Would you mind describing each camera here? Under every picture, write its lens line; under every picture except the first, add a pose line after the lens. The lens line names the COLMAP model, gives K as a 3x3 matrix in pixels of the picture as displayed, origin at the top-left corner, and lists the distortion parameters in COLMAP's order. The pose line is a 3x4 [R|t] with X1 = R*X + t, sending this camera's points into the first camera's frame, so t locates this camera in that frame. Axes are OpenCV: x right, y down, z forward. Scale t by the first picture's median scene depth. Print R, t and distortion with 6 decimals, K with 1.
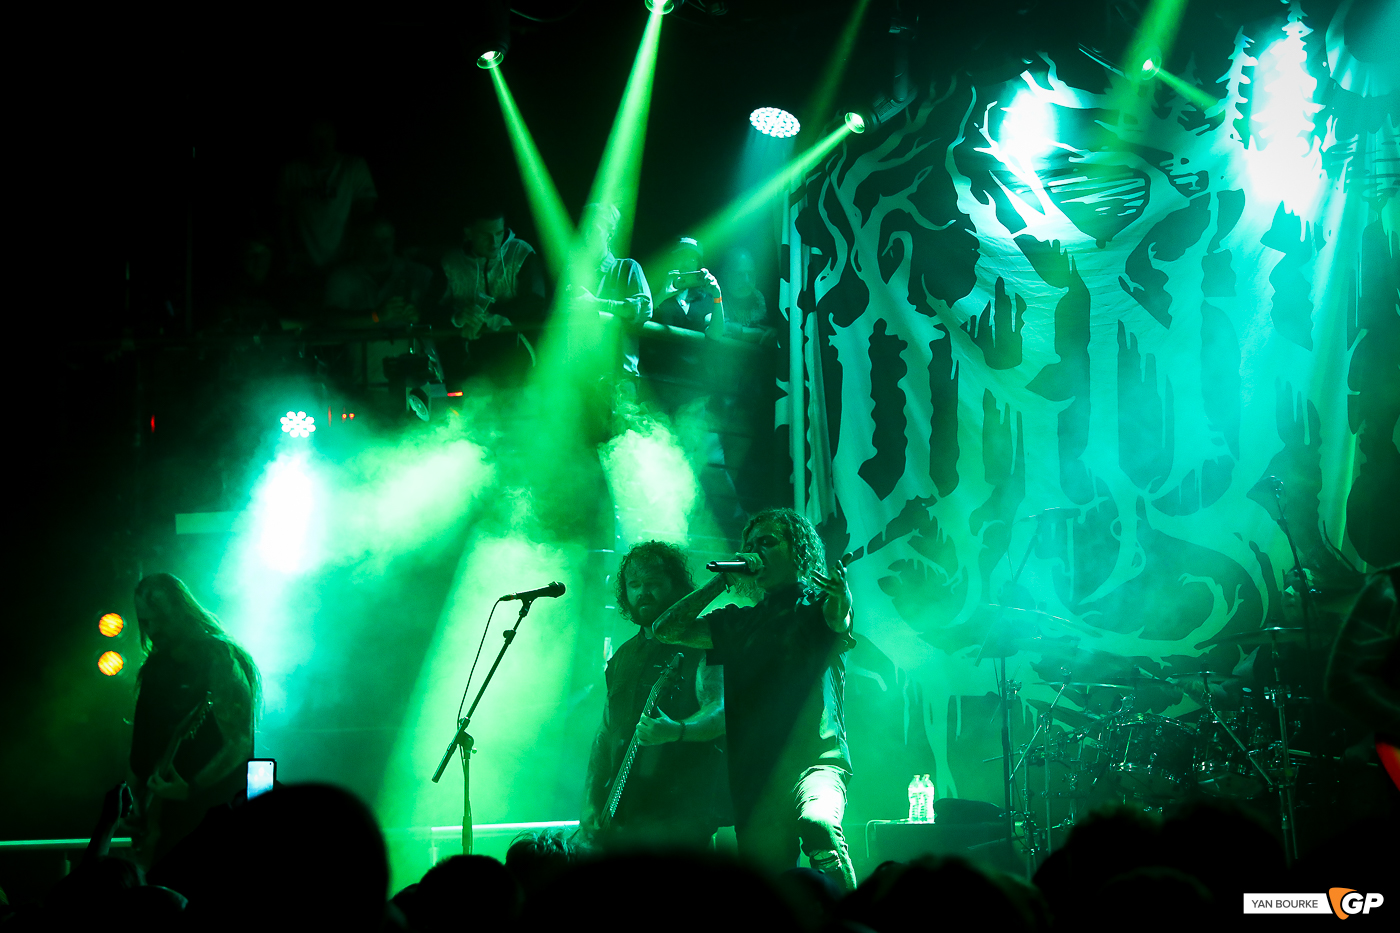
lens RADIAL K [[2745.8, 0, 734.8], [0, 2745.8, 467.2], [0, 0, 1]] dist [0.354240, 0.030809]
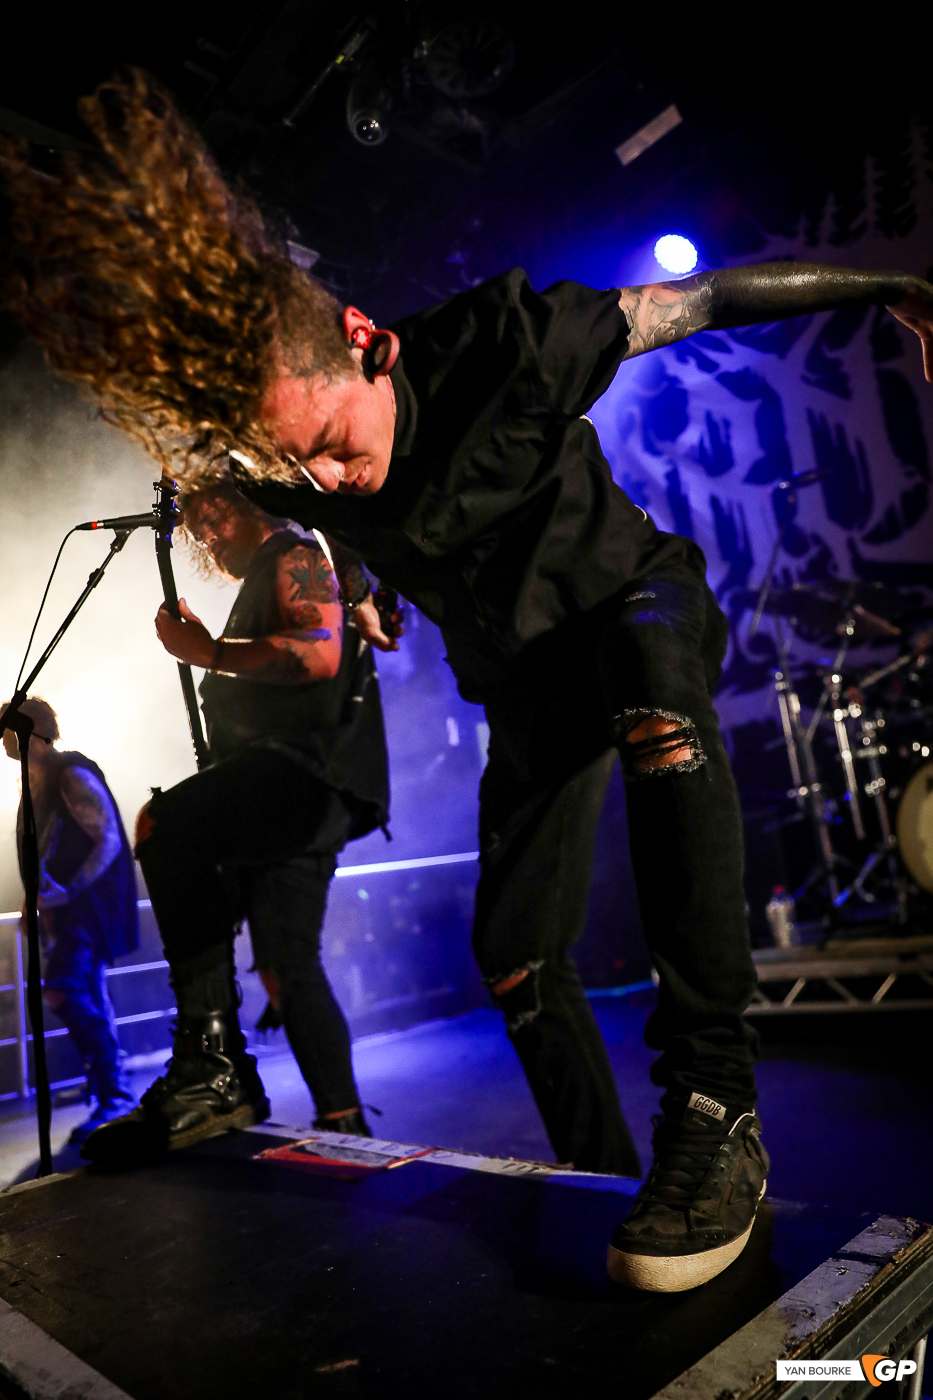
lens RADIAL K [[949.5, 0, 469.3], [0, 949.5, 715.2], [0, 0, 1]] dist [-0.091534, 0.074310]
pose [[0.978511, -0.142042, -0.149467, 0.031801], [0.135105, 0.989268, -0.055638, 0.089571], [0.155766, 0.034249, 0.987200, 0.567114]]
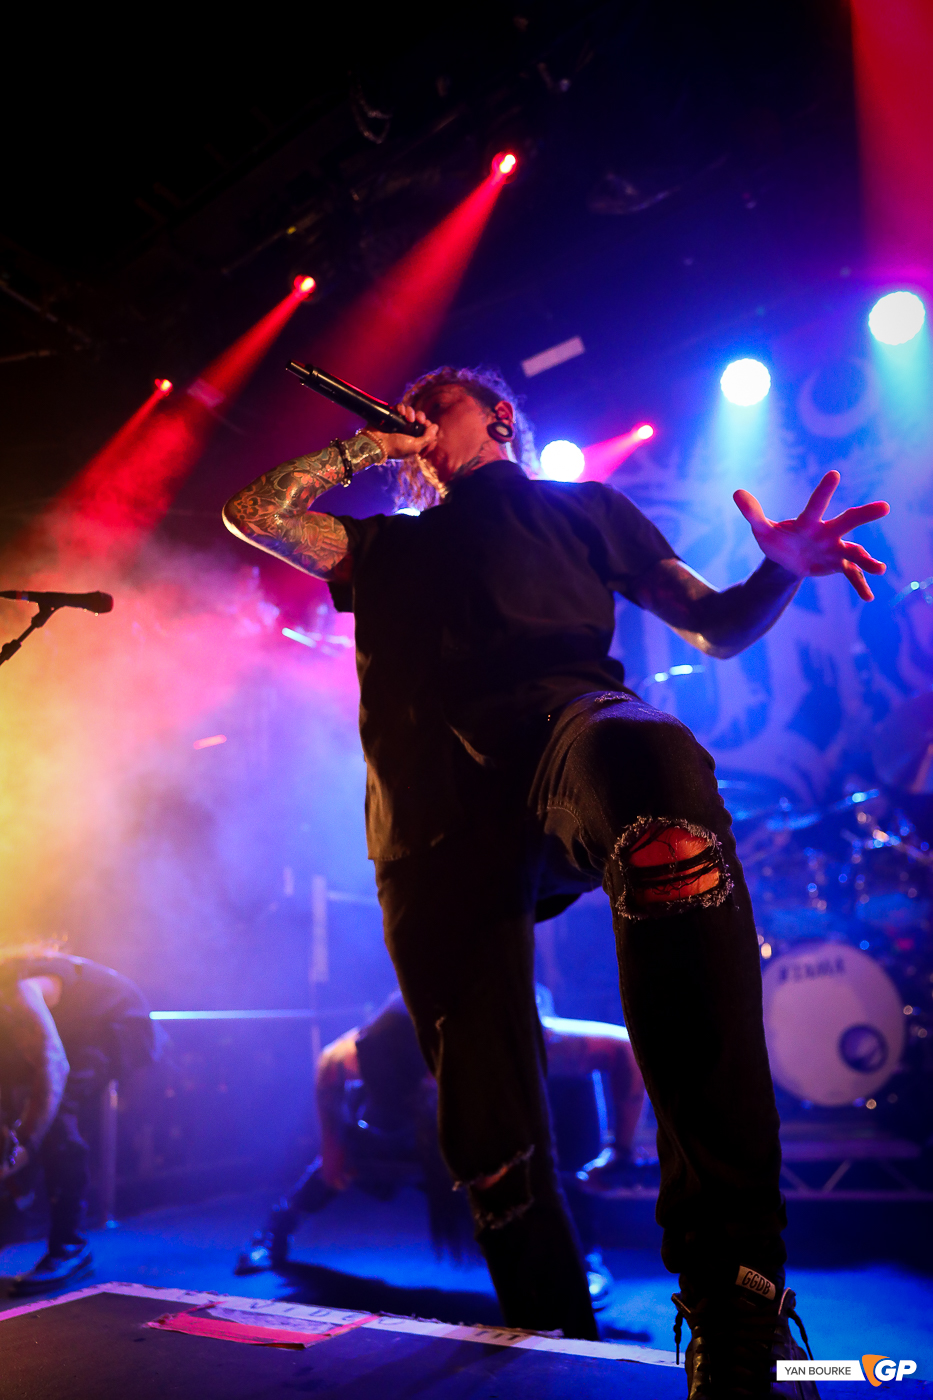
lens RADIAL K [[944.9, 0, 469.8], [0, 944.9, 723.6], [0, 0, 1]] dist [-0.095125, 0.068769]
pose [[0.997211, -0.018548, 0.072287, 0.008408], [0.033323, 0.977367, -0.208912, 0.093300], [-0.066776, 0.210738, 0.975259, 0.569268]]
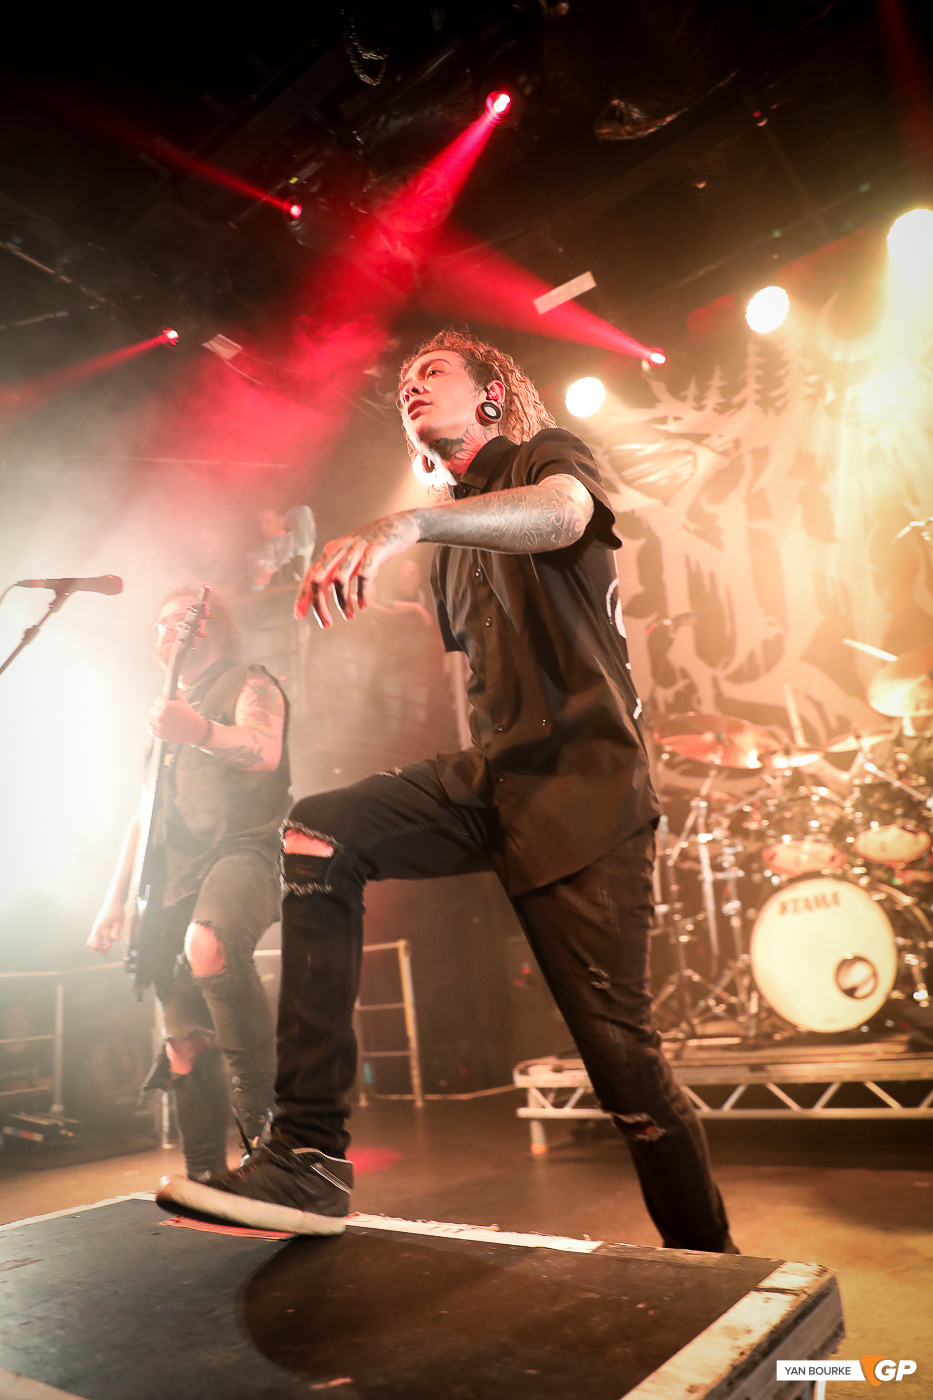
lens RADIAL K [[953.3, 0, 468.1], [0, 953.3, 721.2], [0, 0, 1]] dist [-0.097355, 0.078563]
pose [[0.998448, -0.052846, 0.017561, 0.019198], [0.054798, 0.988504, -0.140917, 0.090468], [-0.009913, 0.141661, 0.989866, 0.555031]]
